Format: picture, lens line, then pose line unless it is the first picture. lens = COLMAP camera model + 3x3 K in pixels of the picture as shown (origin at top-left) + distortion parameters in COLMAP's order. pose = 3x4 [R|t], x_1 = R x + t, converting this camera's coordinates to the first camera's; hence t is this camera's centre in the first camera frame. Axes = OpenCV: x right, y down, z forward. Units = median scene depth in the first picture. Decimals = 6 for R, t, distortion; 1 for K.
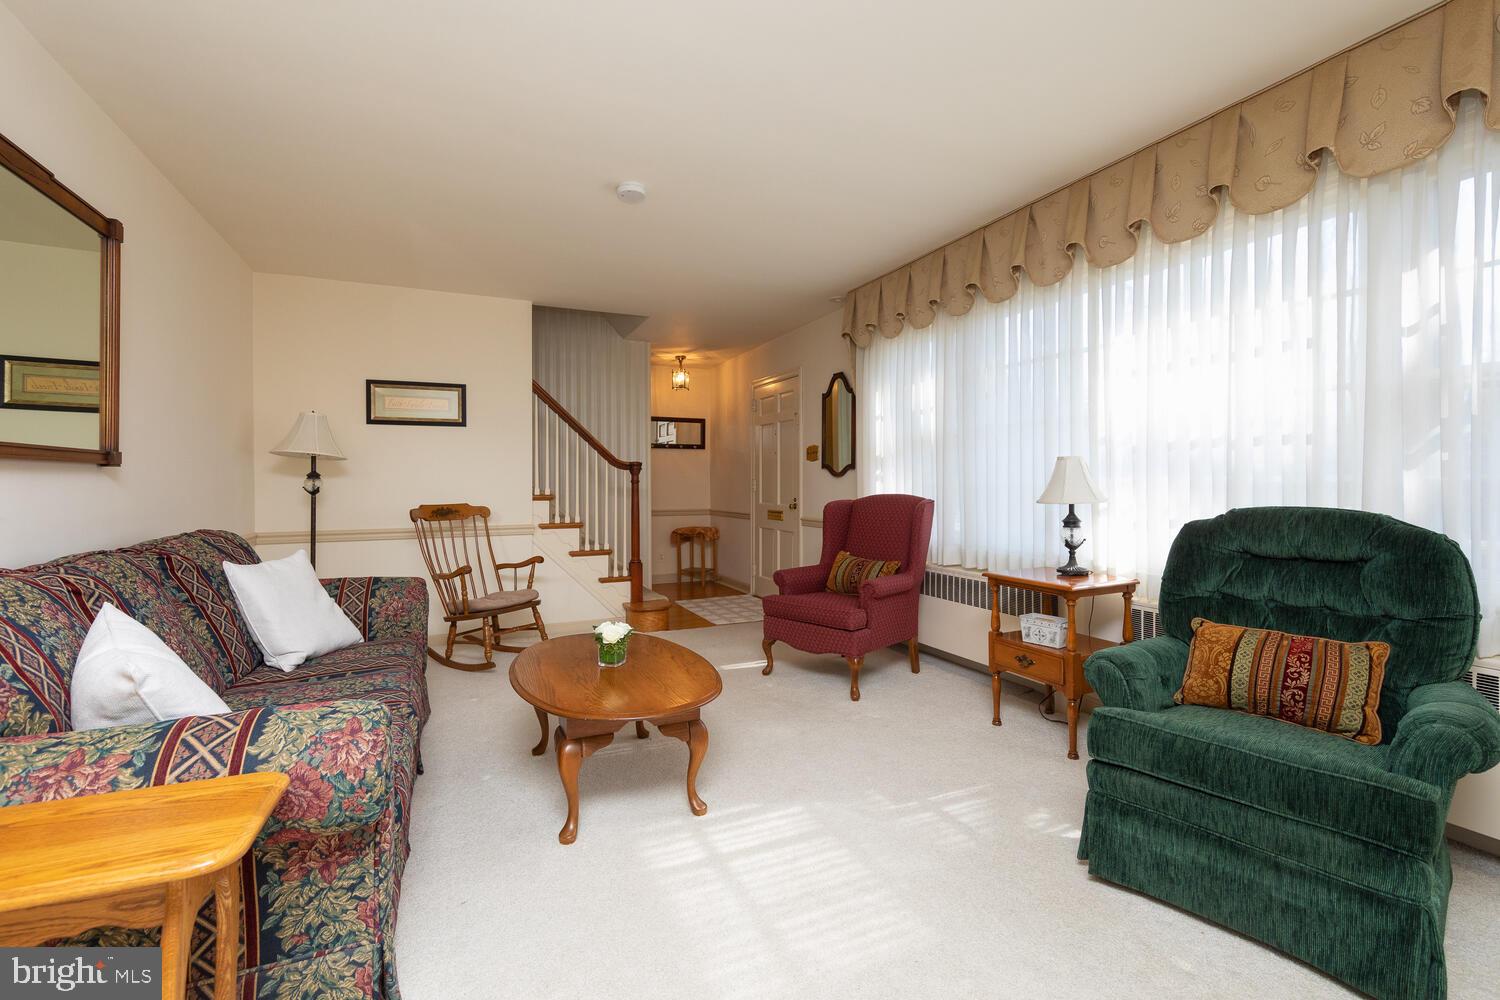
lens RADIAL K [[673.4, 0, 750.8], [0, 673.4, 496.7], [0, 0, 1]] dist [0.010239, 0.000095]
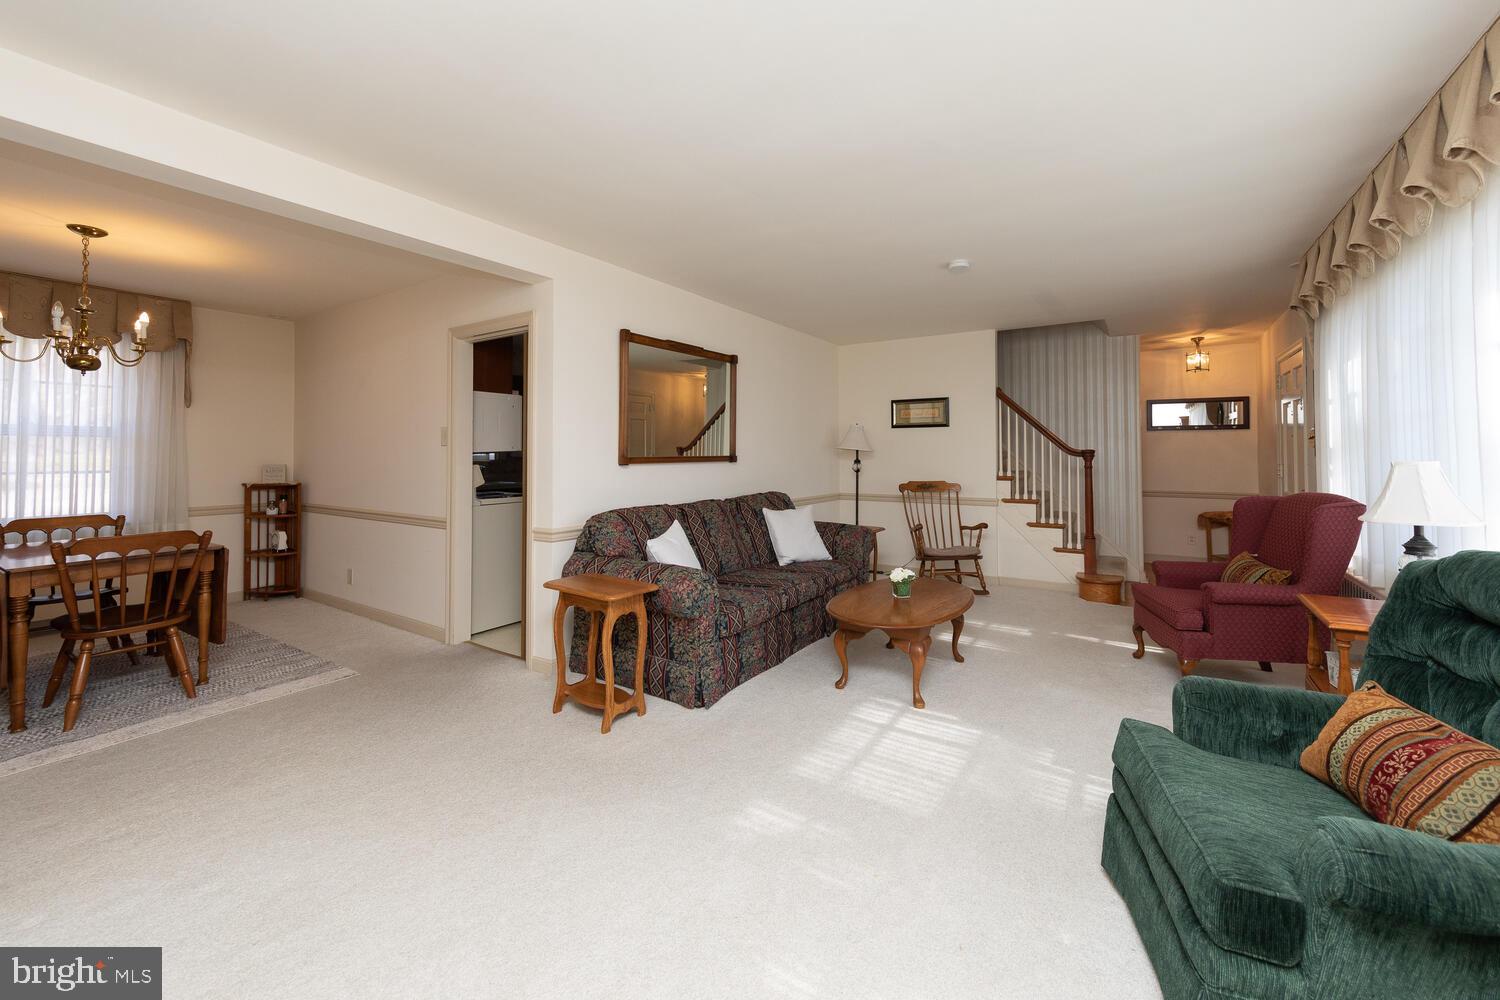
lens RADIAL K [[575.2, 0, 772.6], [0, 575.2, 457.9], [0, 0, 1]] dist [0.023076, -0.000072]
pose [[0.558844, 0.009170, -0.829222, 0.402928], [-0.017304, 0.999850, -0.000605, -0.033018], [0.829092, 0.014687, 0.558919, 0.015300]]
